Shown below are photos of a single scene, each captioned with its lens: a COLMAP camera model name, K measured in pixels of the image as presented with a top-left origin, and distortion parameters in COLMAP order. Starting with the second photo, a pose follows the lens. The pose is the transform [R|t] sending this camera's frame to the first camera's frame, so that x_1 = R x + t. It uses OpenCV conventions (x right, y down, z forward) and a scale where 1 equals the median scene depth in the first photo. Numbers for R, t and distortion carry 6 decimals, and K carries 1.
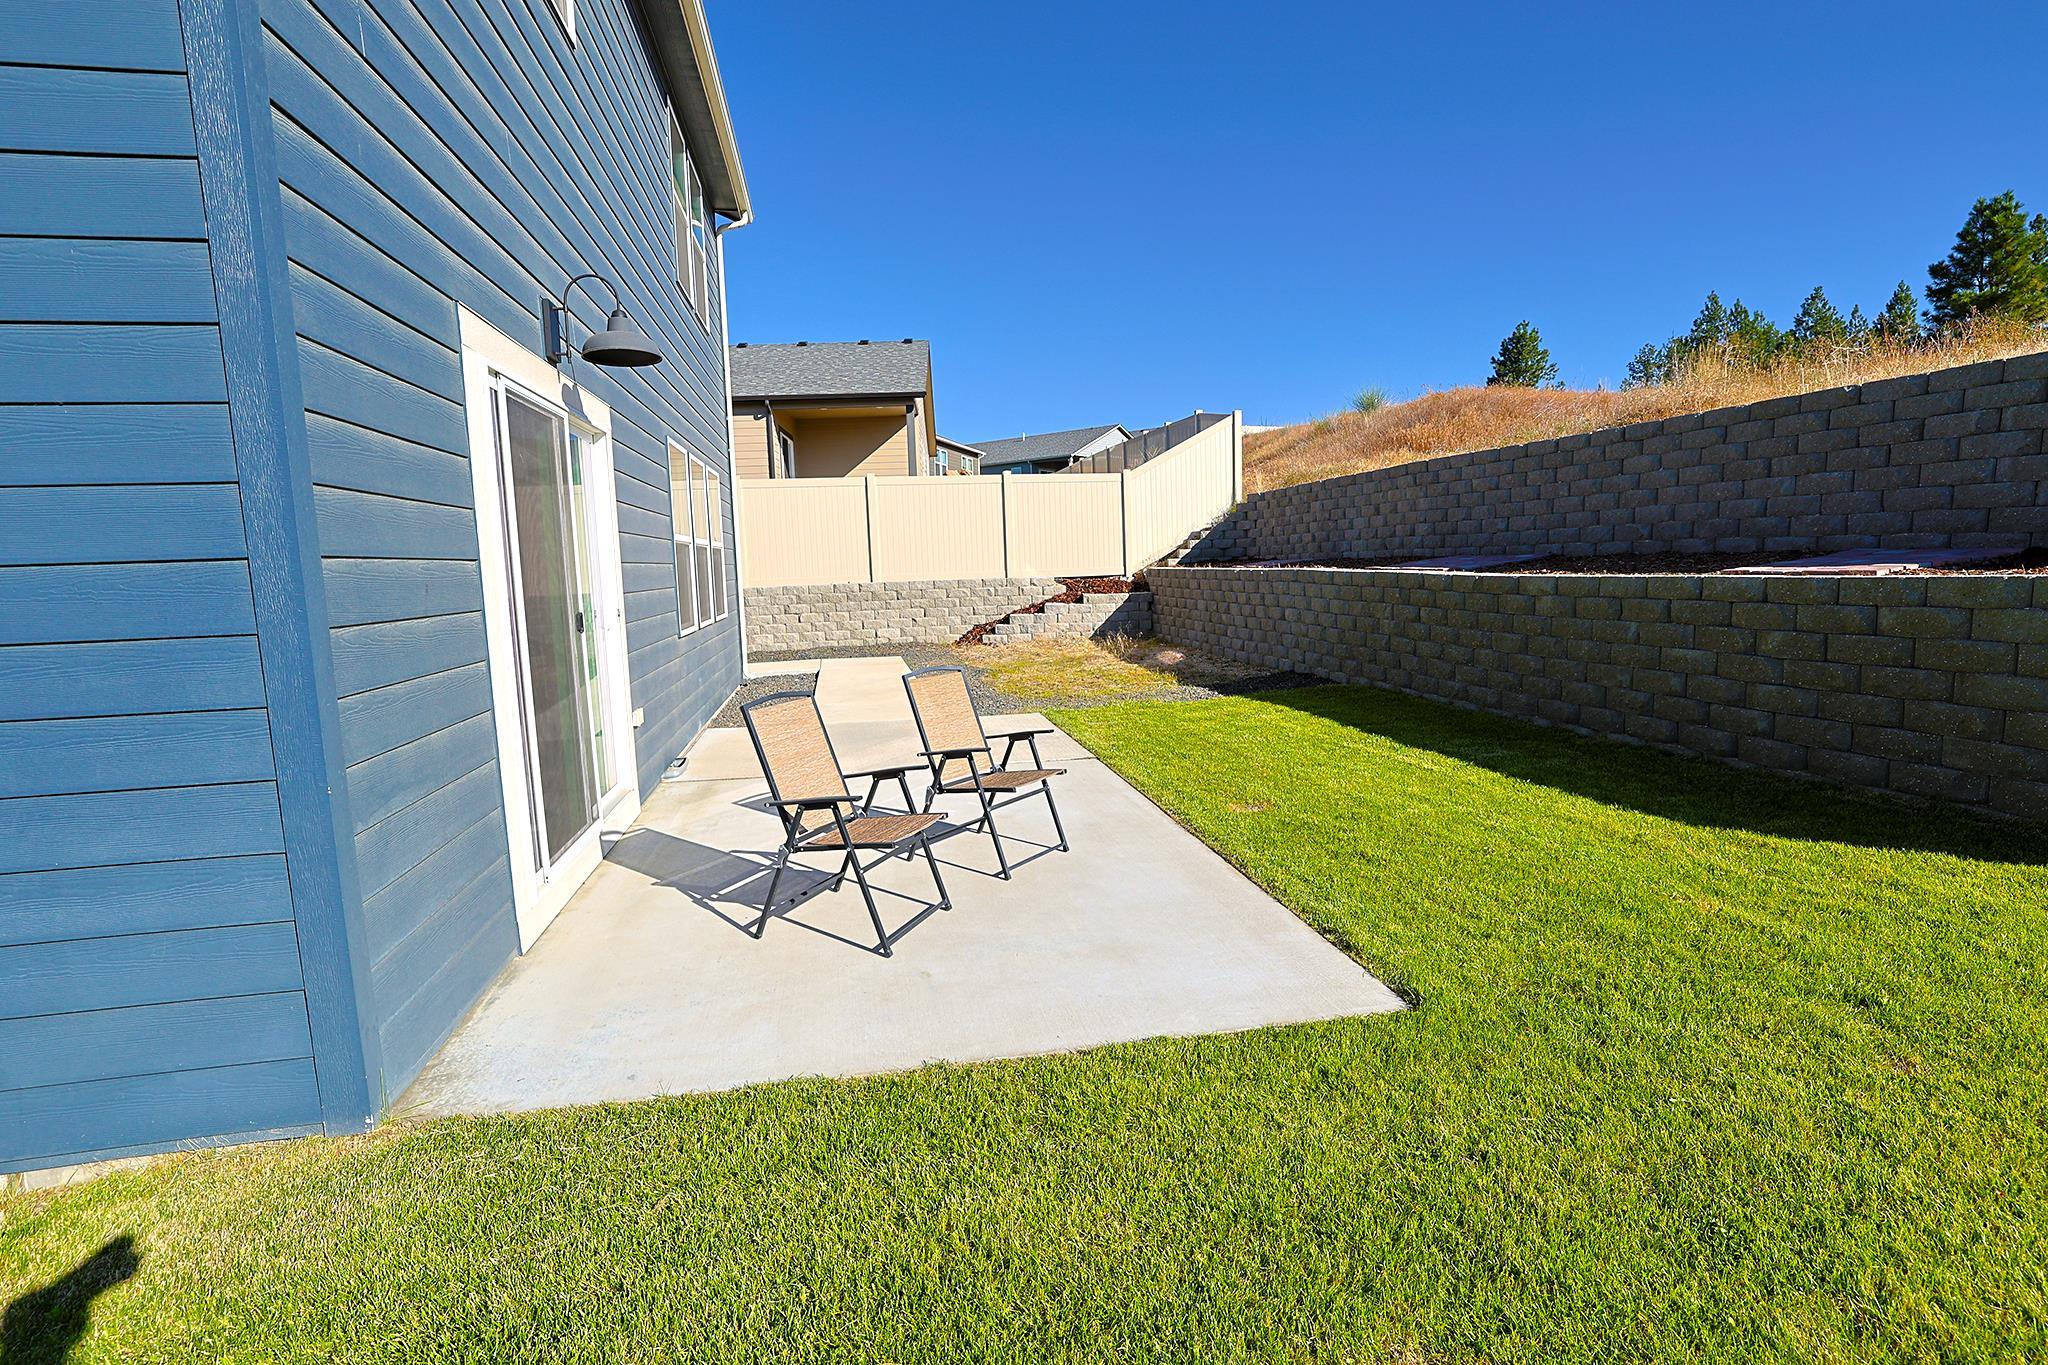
lens RADIAL K [[926.0, 0, 1025.5], [0, 926.0, 675.8], [0, 0, 1]] dist [-0.031123, 0.008535]
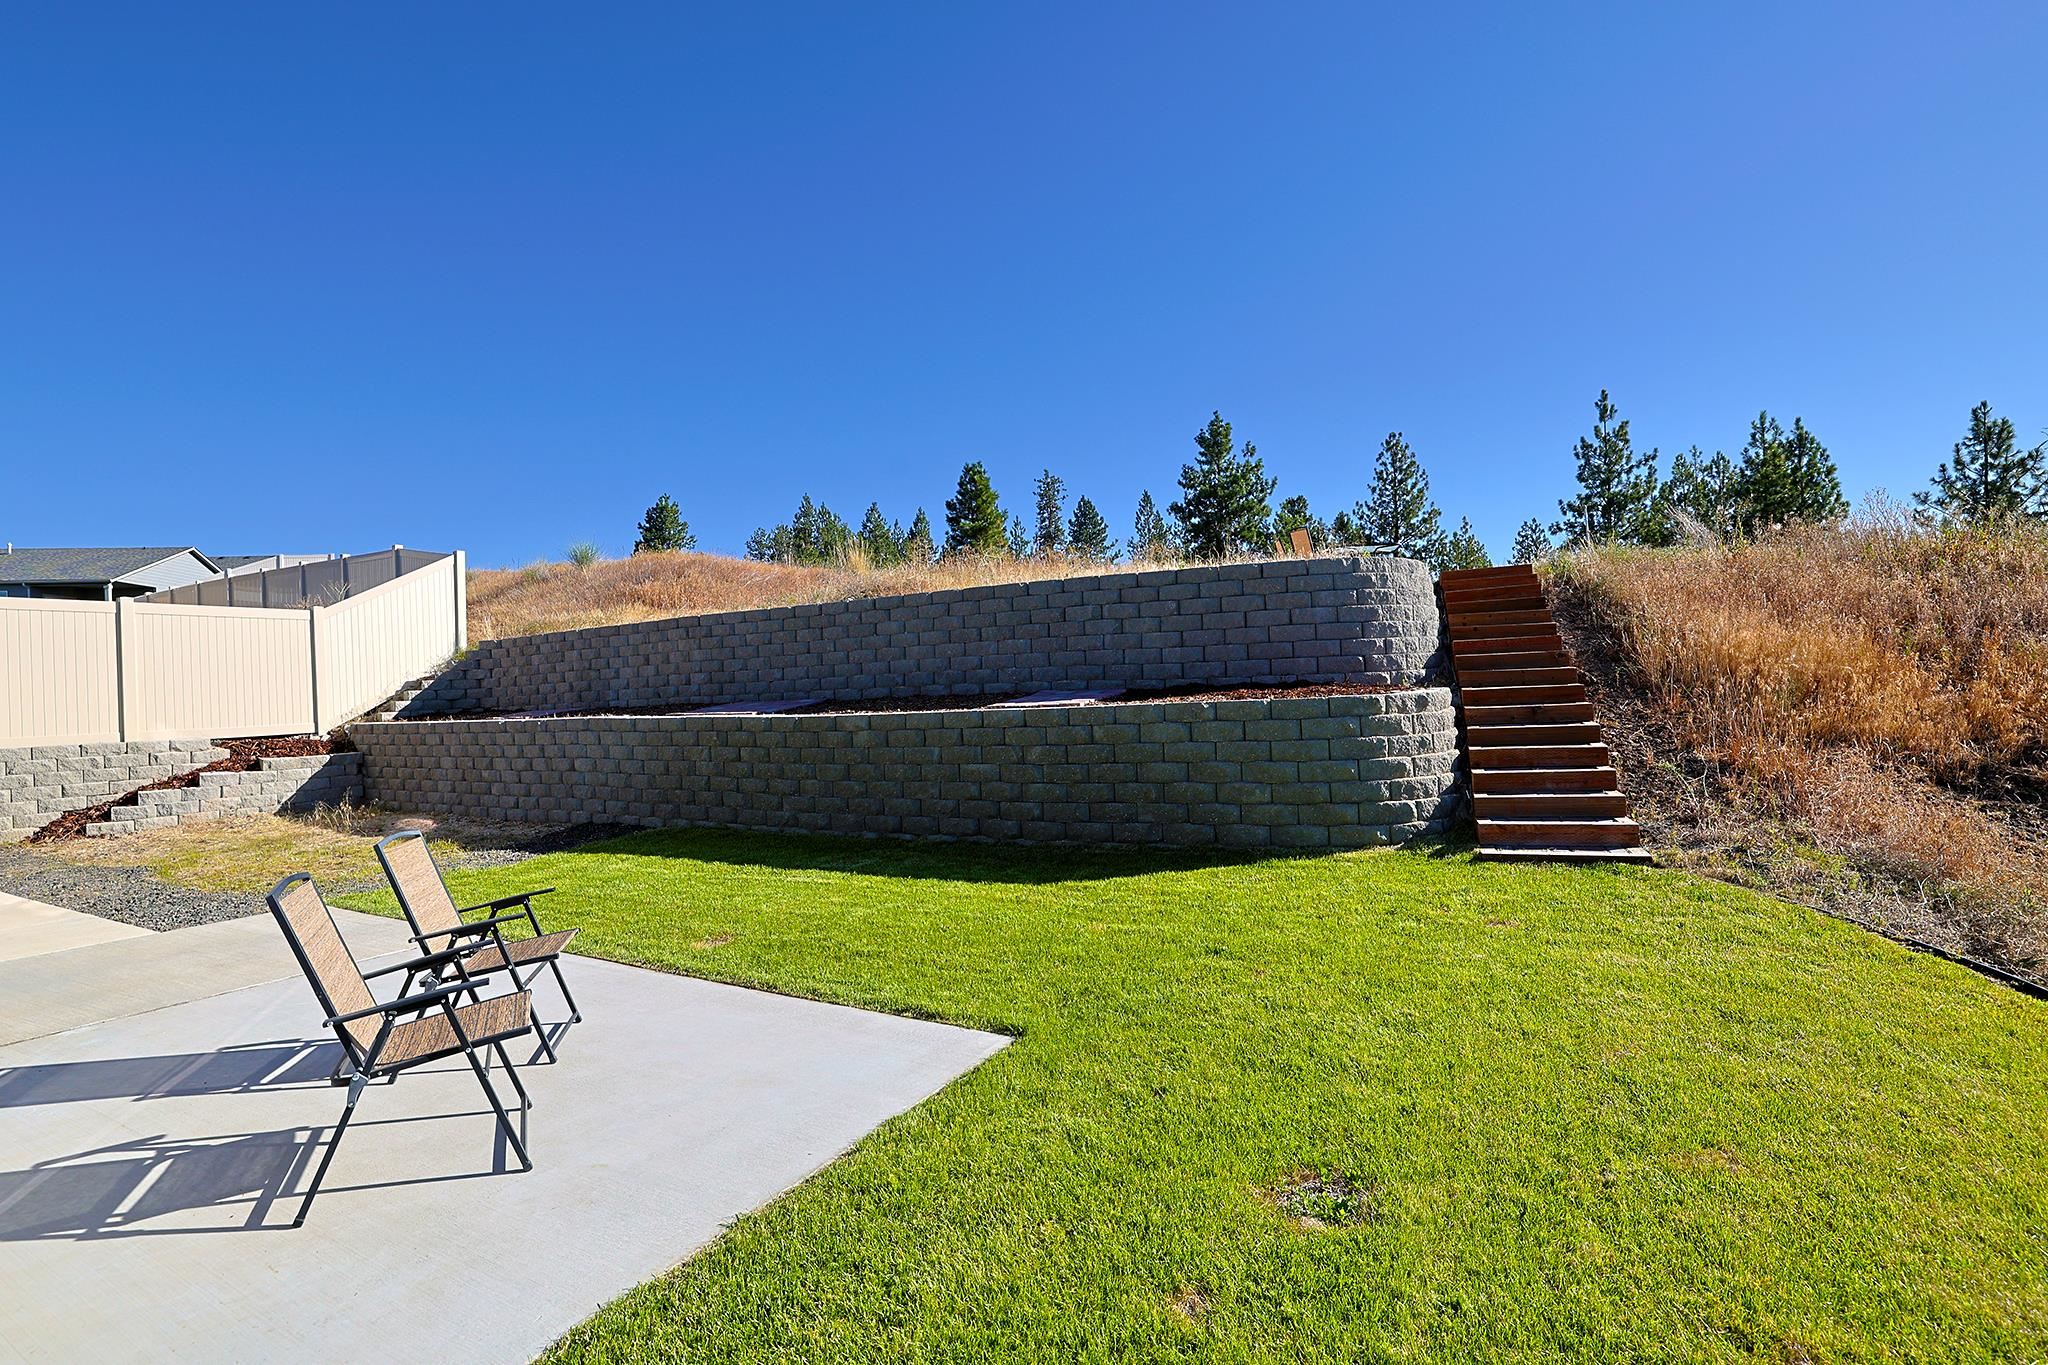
lens RADIAL K [[926.0, 0, 1020.6], [0, 926.0, 679.0], [0, 0, 1]] dist [-0.031123, 0.008535]
pose [[0.657731, 0.009993, 0.753187, -0.175508], [0.111682, 0.987567, -0.110630, 0.003522], [-0.744928, 0.156882, 0.648437, 0.026581]]
